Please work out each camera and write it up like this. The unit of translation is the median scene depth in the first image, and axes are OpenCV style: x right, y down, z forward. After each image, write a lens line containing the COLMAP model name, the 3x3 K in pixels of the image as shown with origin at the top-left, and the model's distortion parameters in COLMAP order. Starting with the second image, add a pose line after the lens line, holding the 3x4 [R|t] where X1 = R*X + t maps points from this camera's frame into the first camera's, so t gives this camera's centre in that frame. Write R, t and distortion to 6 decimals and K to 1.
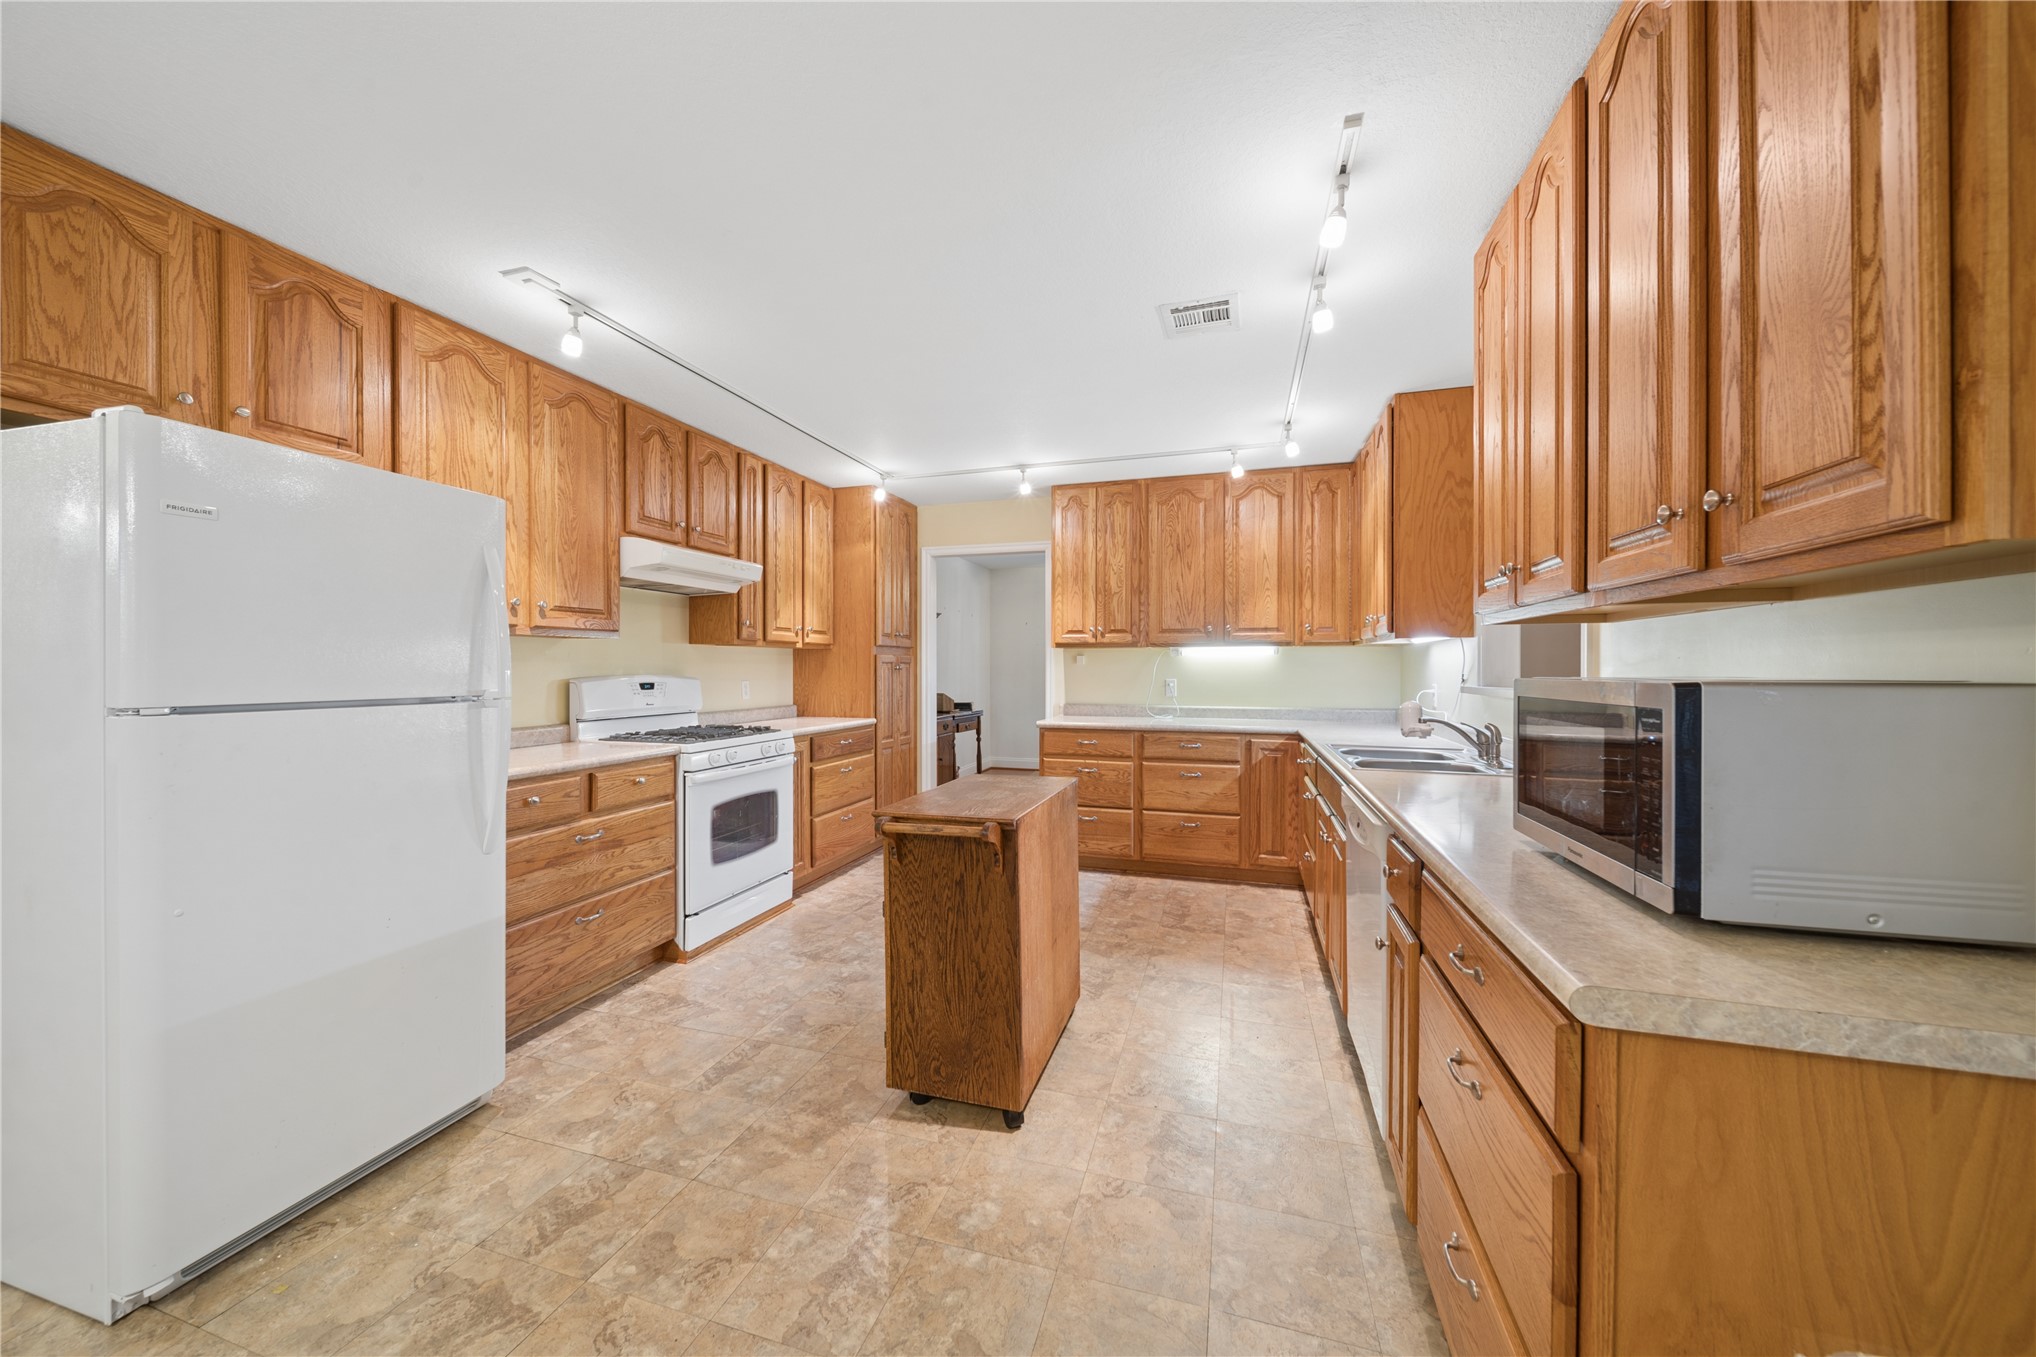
lens RADIAL K [[721.7, 0, 1015.4], [0, 721.7, 669.2], [0, 0, 1]] dist [0.001616, -0.001662]
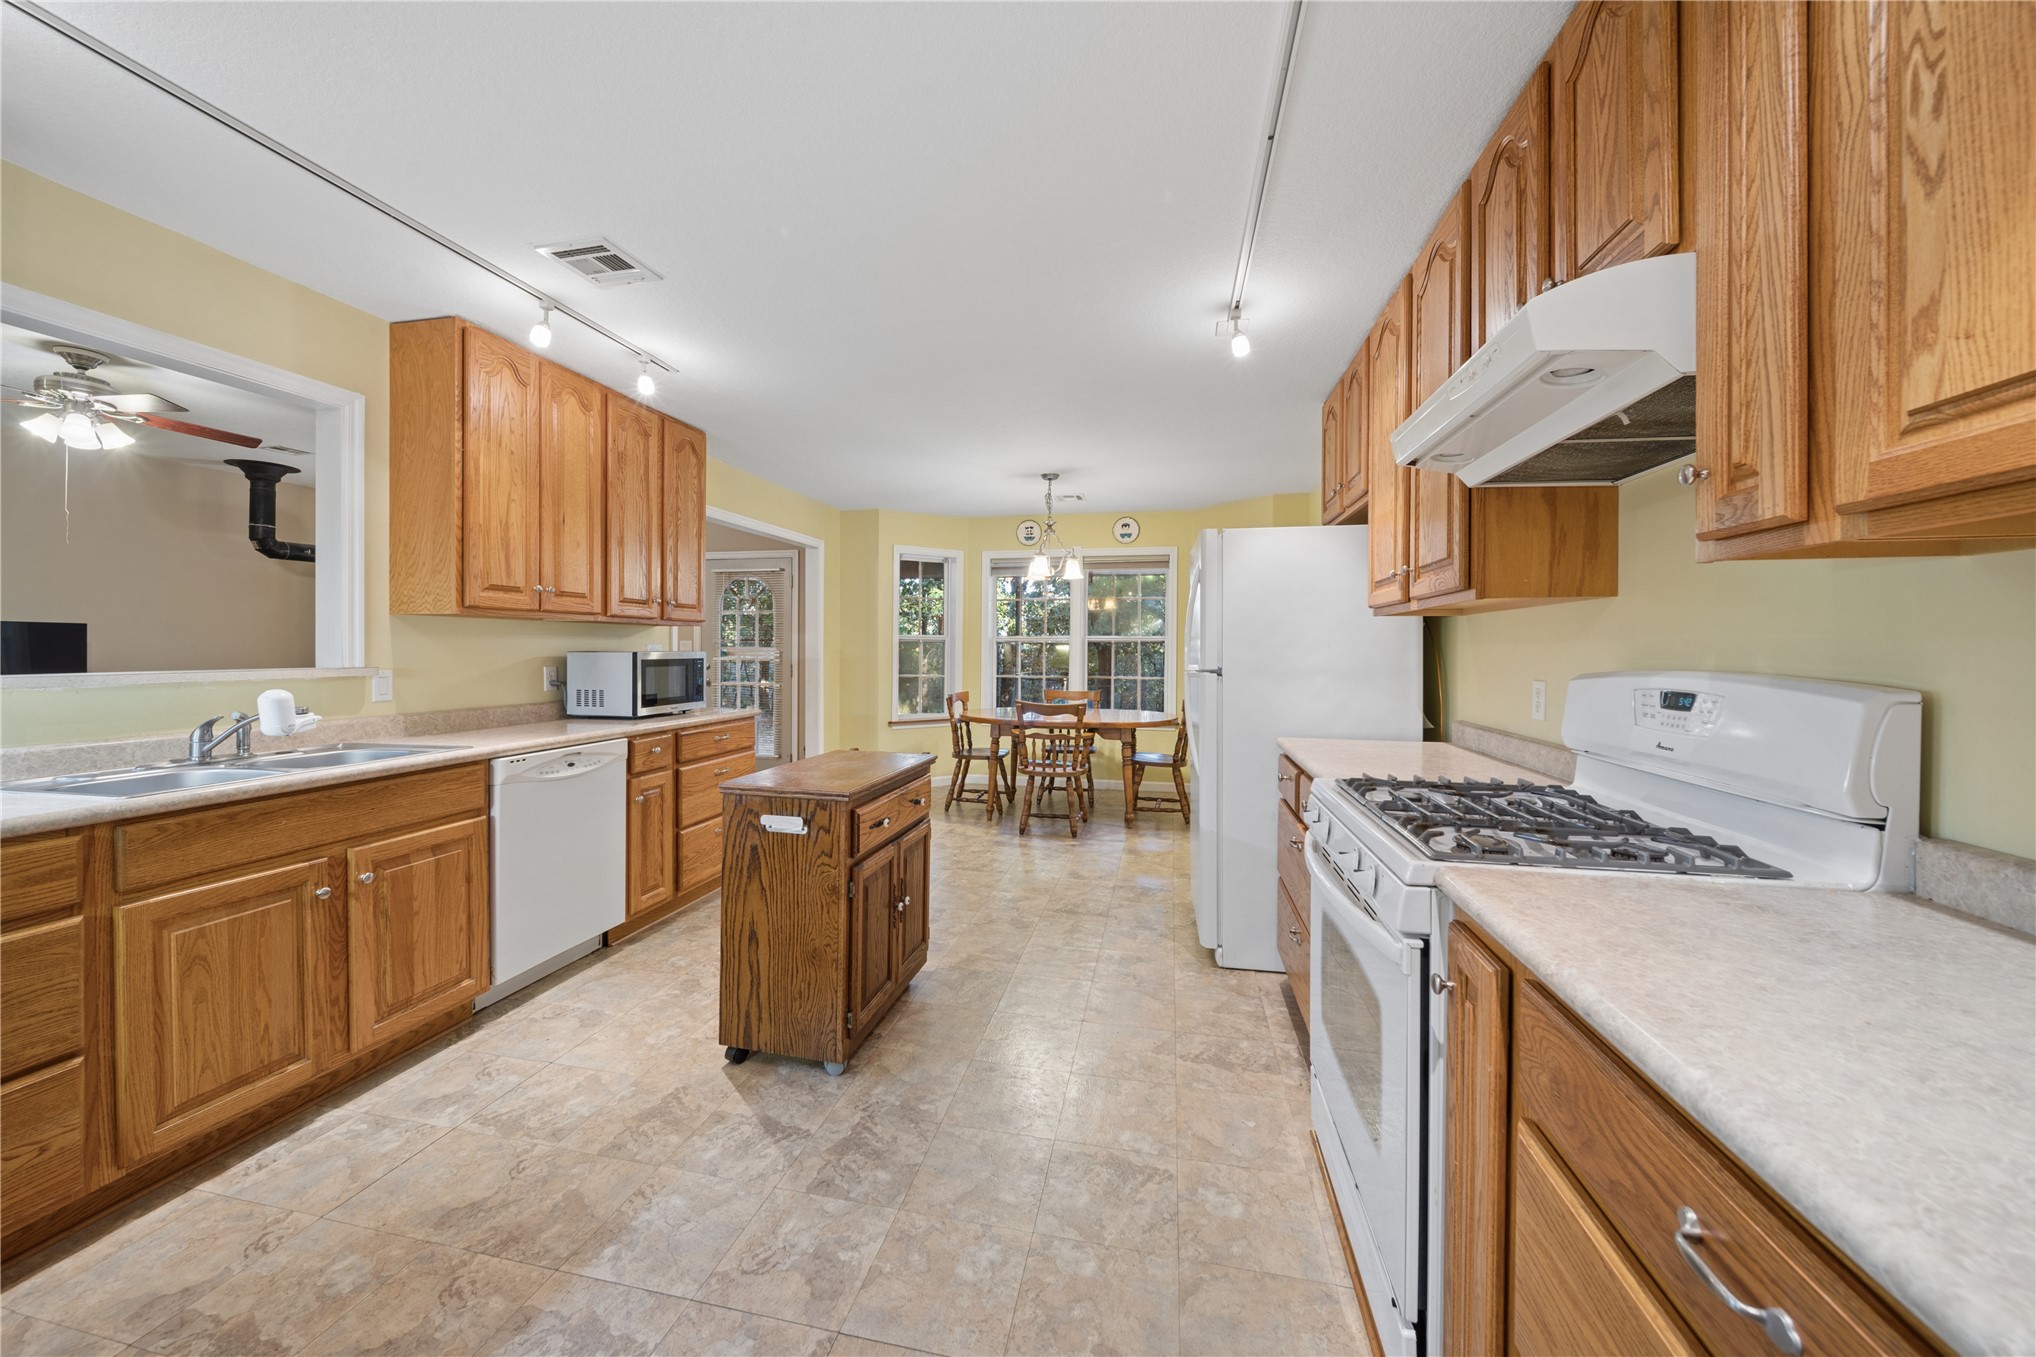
lens RADIAL K [[721.7, 0, 1013.4], [0, 721.7, 654.0], [0, 0, 1]] dist [0.001616, -0.001662]
pose [[-0.996205, -0.002484, -0.087002, -0.144341], [-0.003305, 0.999951, 0.009297, -0.003247], [0.086974, 0.009549, -0.996165, 1.528875]]
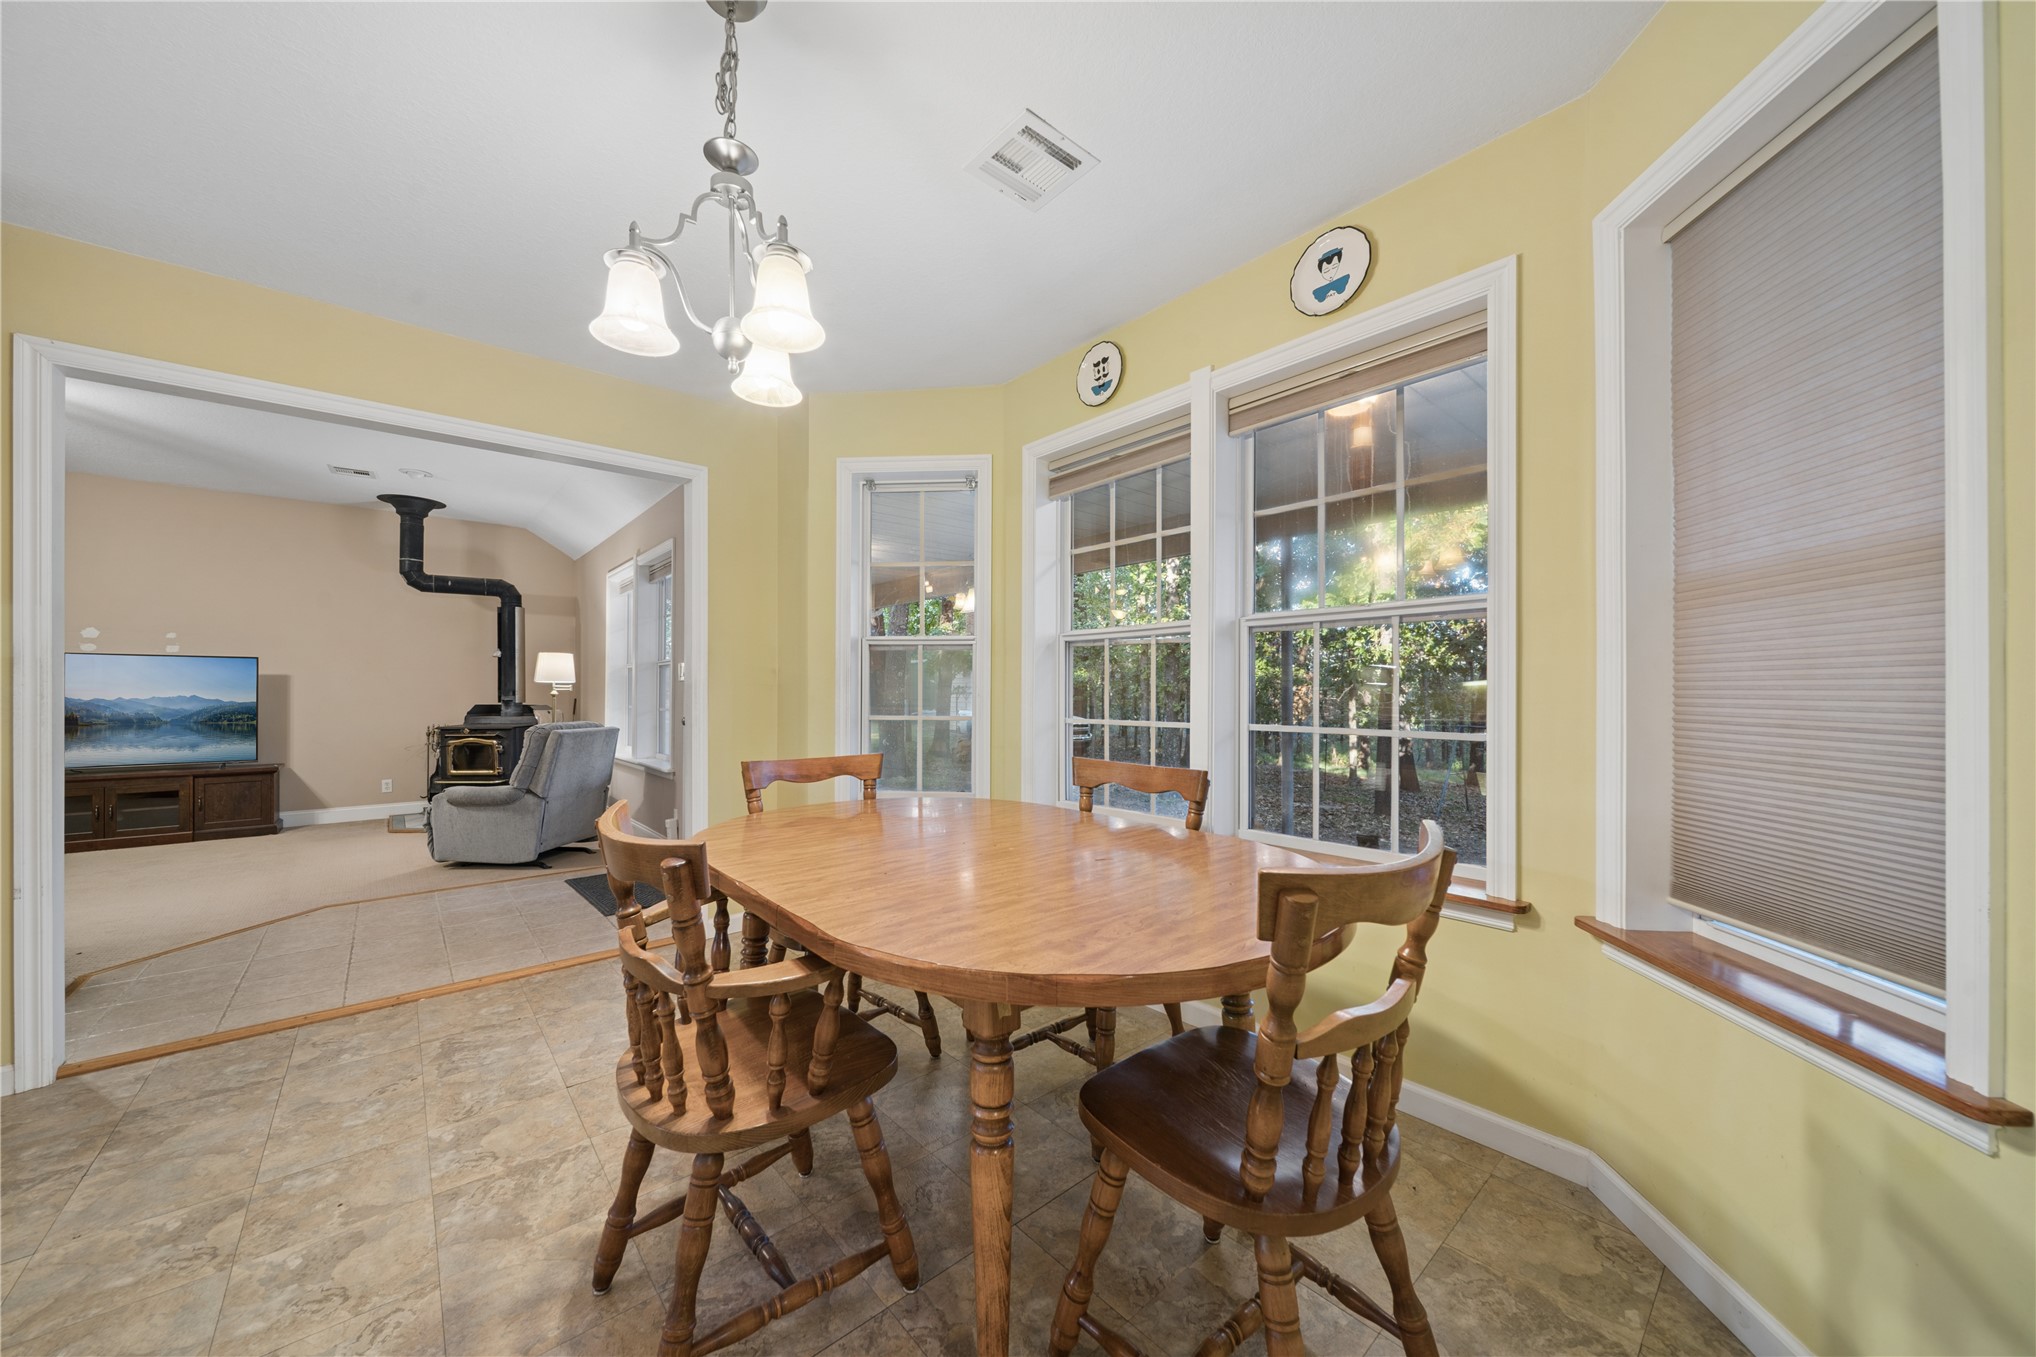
lens RADIAL K [[721.7, 0, 1017.3], [0, 721.7, 688.1], [0, 0, 1]] dist [0.001616, -0.001662]
pose [[-0.849268, 0.005646, 0.527932, -0.739020], [0.004754, 0.999984, -0.003047, 0.042491], [-0.527941, -0.000078, -0.849281, 0.229357]]
